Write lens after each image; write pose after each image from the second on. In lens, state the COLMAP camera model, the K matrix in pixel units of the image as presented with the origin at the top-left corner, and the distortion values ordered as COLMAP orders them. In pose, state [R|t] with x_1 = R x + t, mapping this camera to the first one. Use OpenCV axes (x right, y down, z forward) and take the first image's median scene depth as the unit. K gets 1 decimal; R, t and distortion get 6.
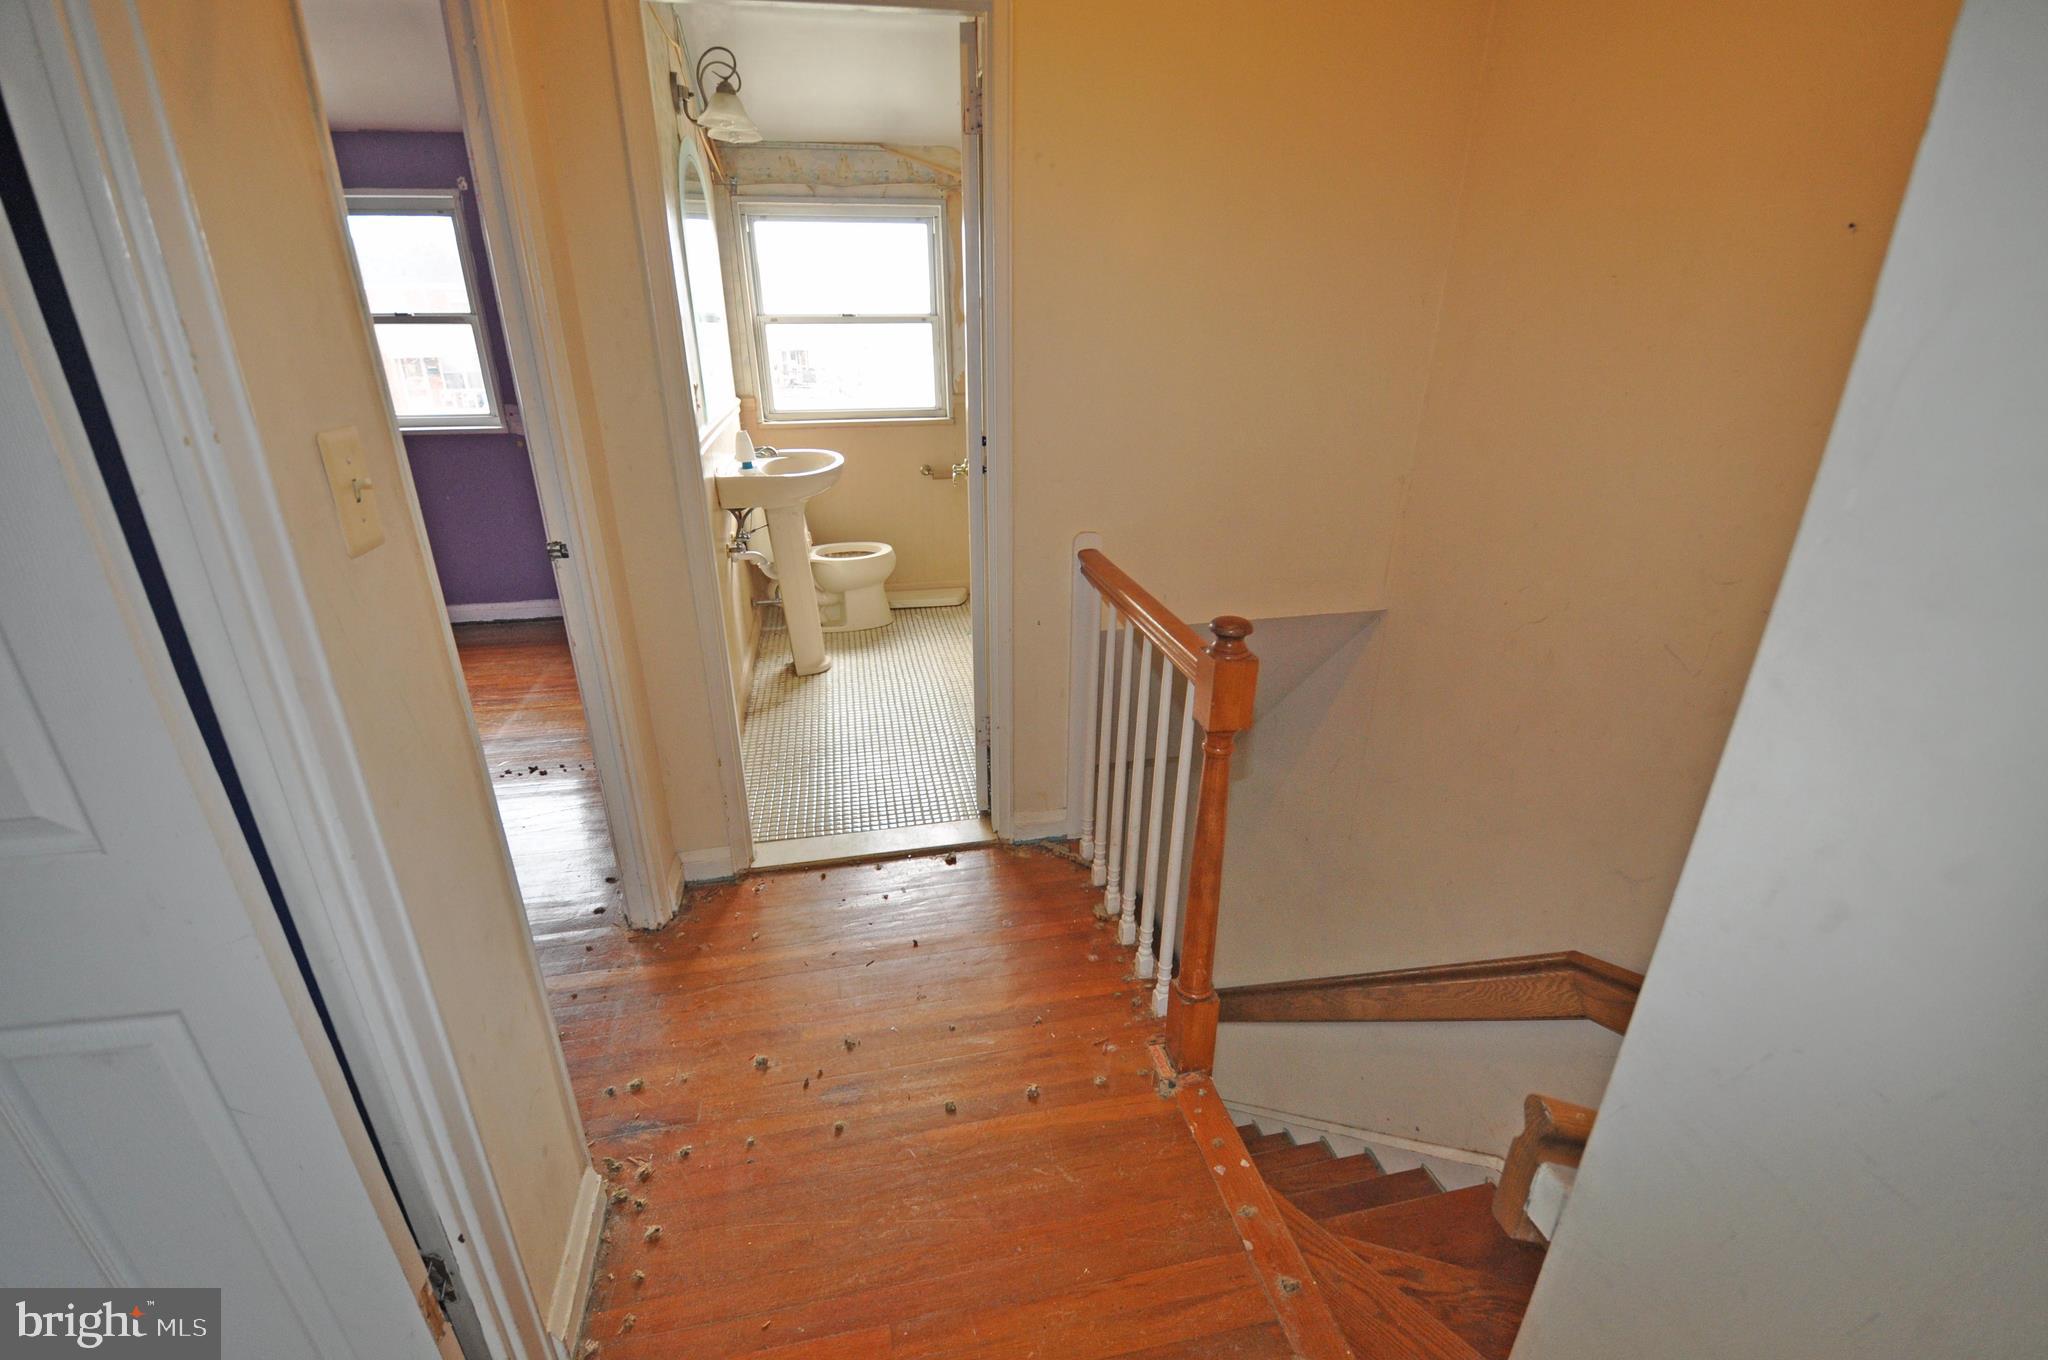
lens RADIAL K [[887.7, 0, 1025.1], [0, 887.7, 704.8], [0, 0, 1]] dist [0.021390, -0.025100]
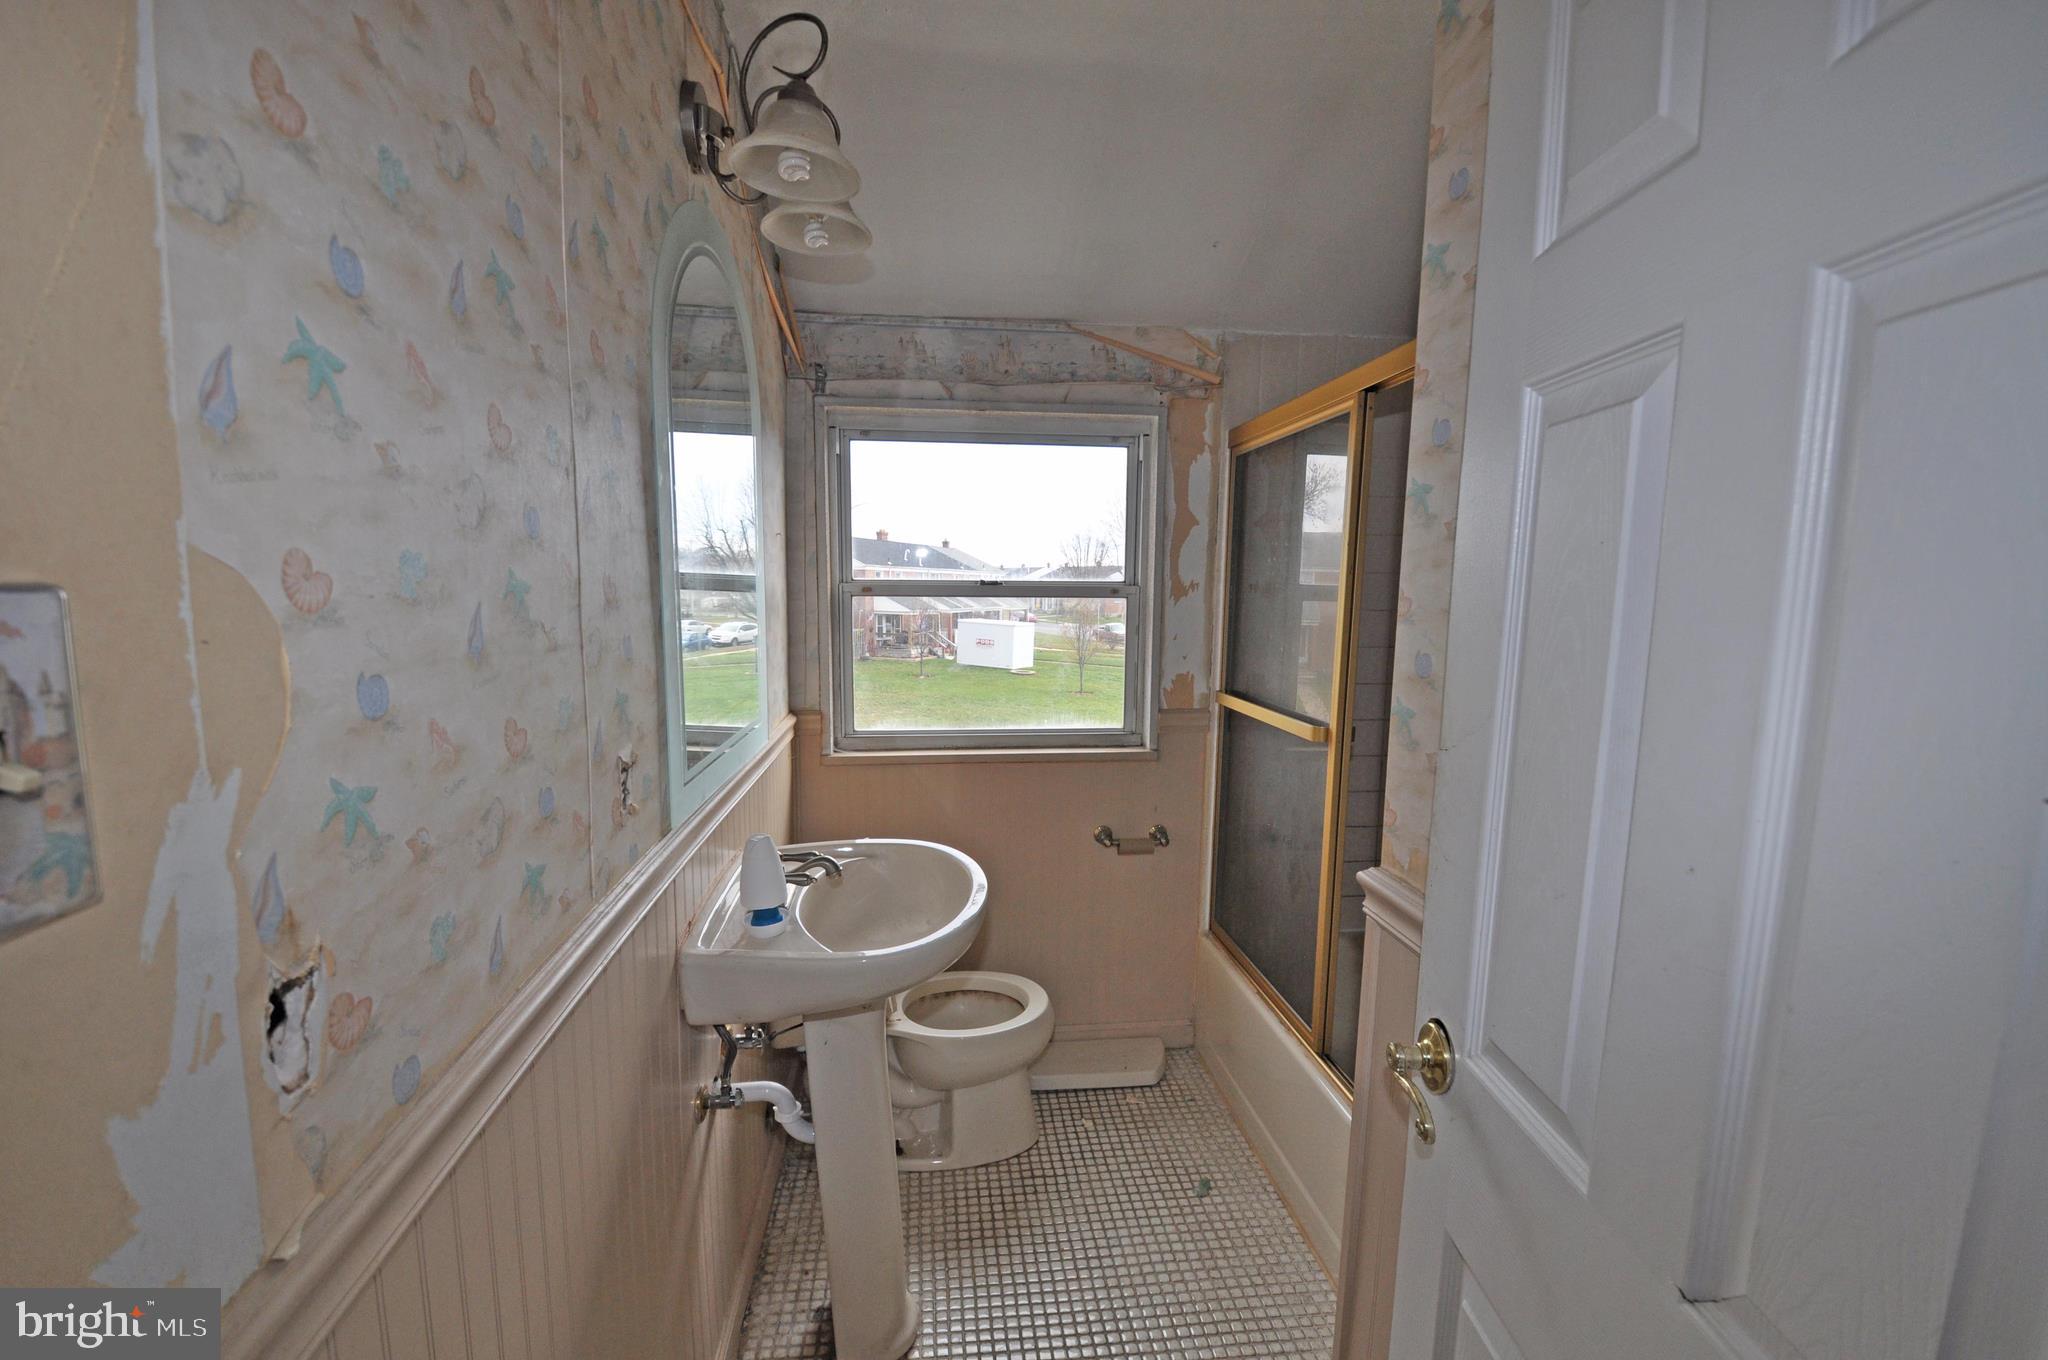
lens RADIAL K [[887.7, 0, 1025.1], [0, 887.7, 704.8], [0, 0, 1]] dist [0.021390, -0.025100]
pose [[0.996271, 0.023540, -0.083007, -0.130550], [-0.045349, 0.961323, -0.271666, -0.209838], [0.073401, 0.274417, 0.958805, 0.478956]]
